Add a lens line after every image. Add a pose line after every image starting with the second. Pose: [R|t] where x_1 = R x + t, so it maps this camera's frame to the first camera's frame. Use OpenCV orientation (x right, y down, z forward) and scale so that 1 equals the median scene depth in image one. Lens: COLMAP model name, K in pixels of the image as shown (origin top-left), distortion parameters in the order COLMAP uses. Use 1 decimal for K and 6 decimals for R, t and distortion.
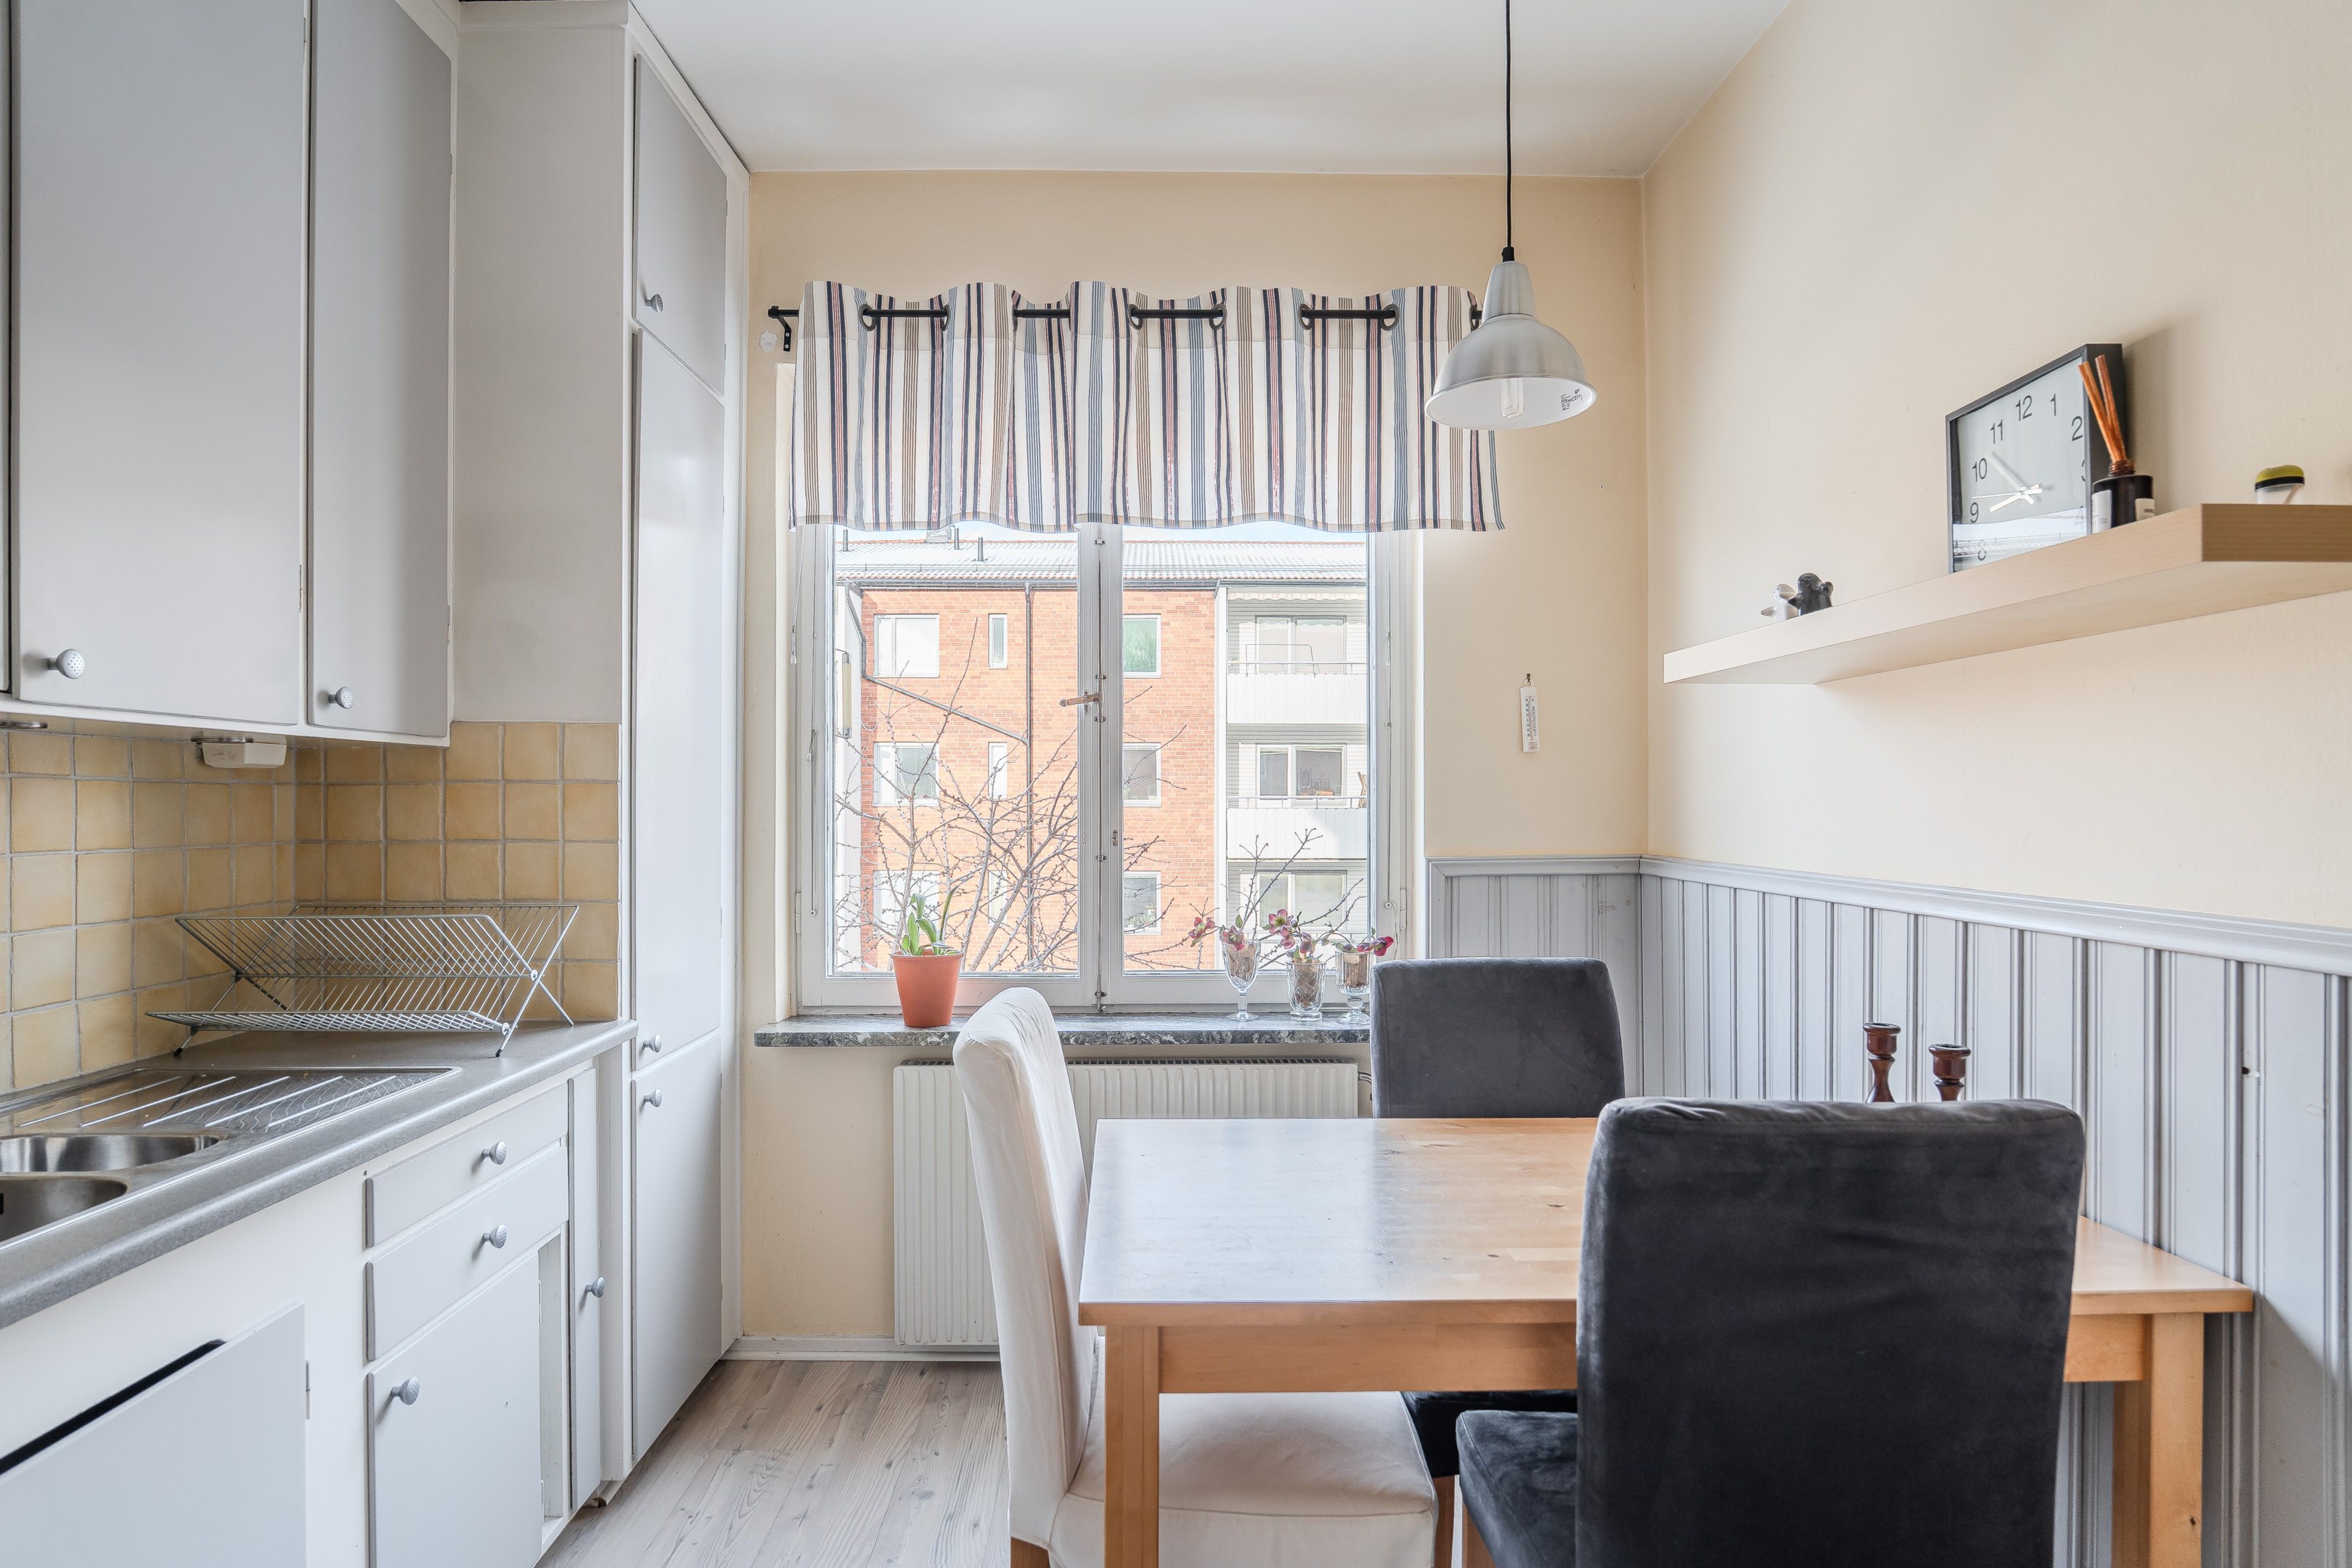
lens RADIAL K [[1314.4, 0, 1178.7], [0, 1314.4, 801.5], [0, 0, 1]] dist [-0.022629, -0.000724]
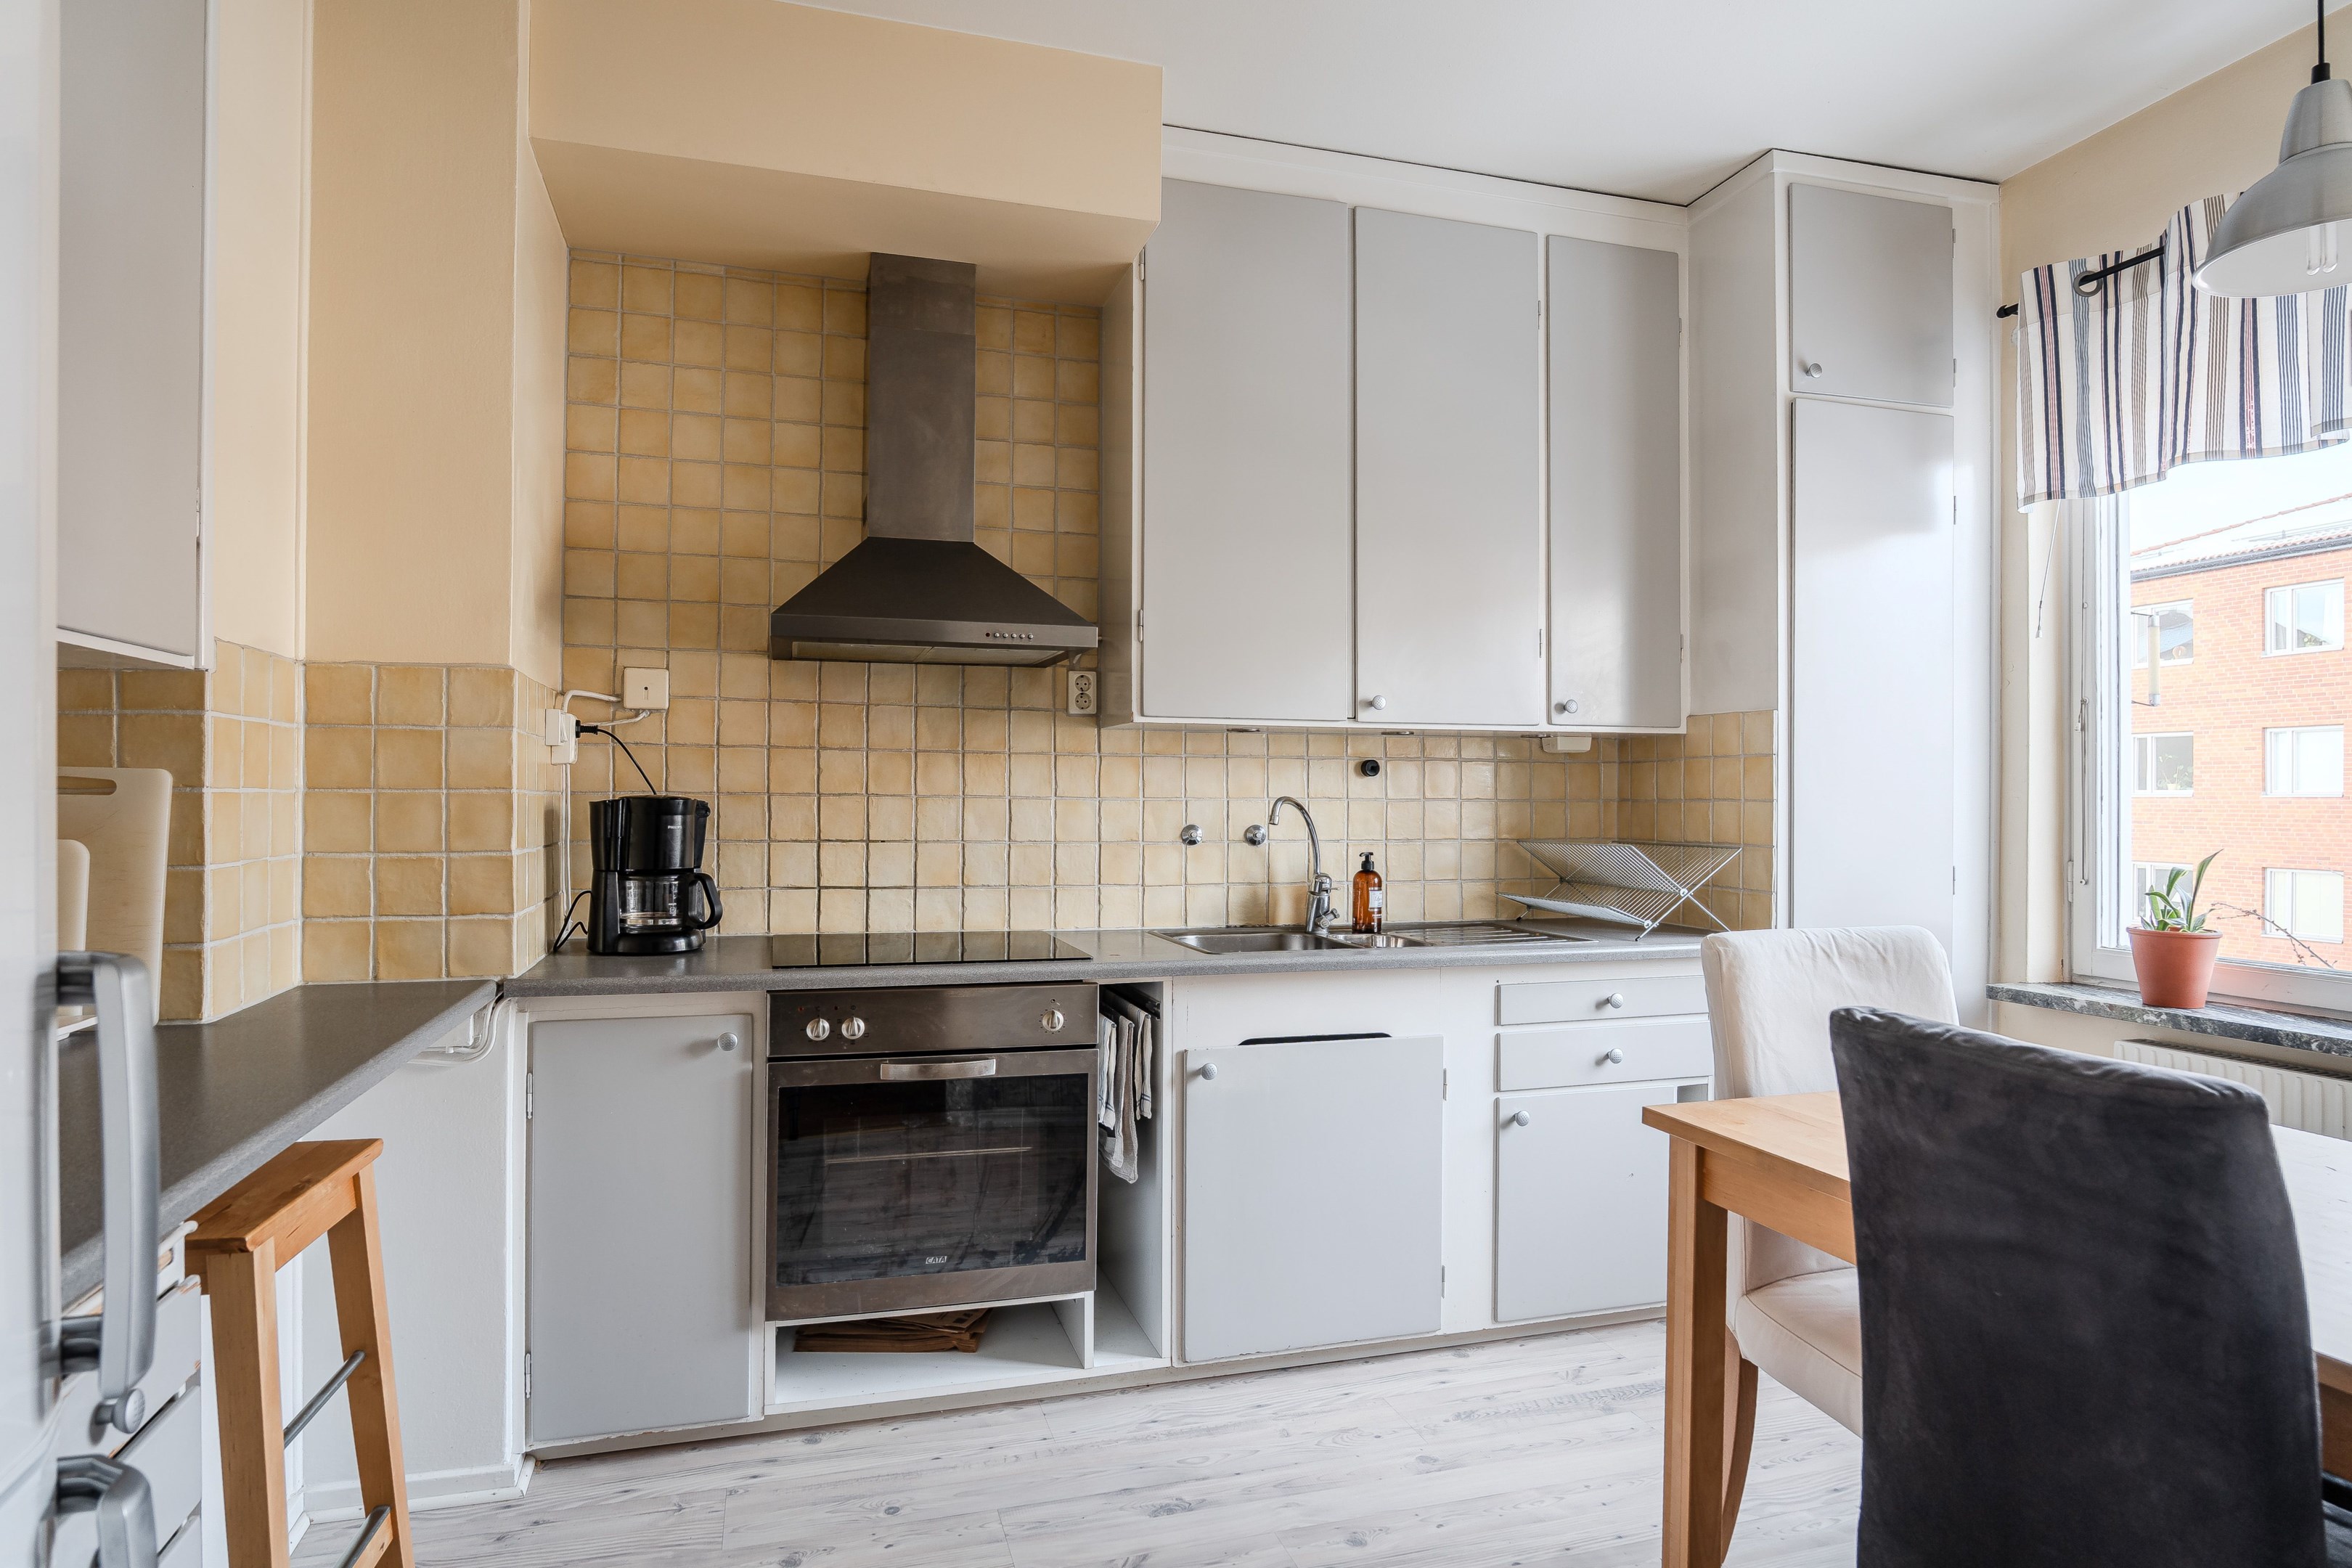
lens RADIAL K [[1337.8, 0, 1176.0], [0, 1337.8, 784.0], [0, 0, 1]] dist [-0.001473, -0.000616]
pose [[0.269514, -0.008978, -0.962954, 0.707528], [-0.001239, 0.999952, -0.009670, 0.028136], [0.962996, 0.003799, 0.269490, 0.075025]]
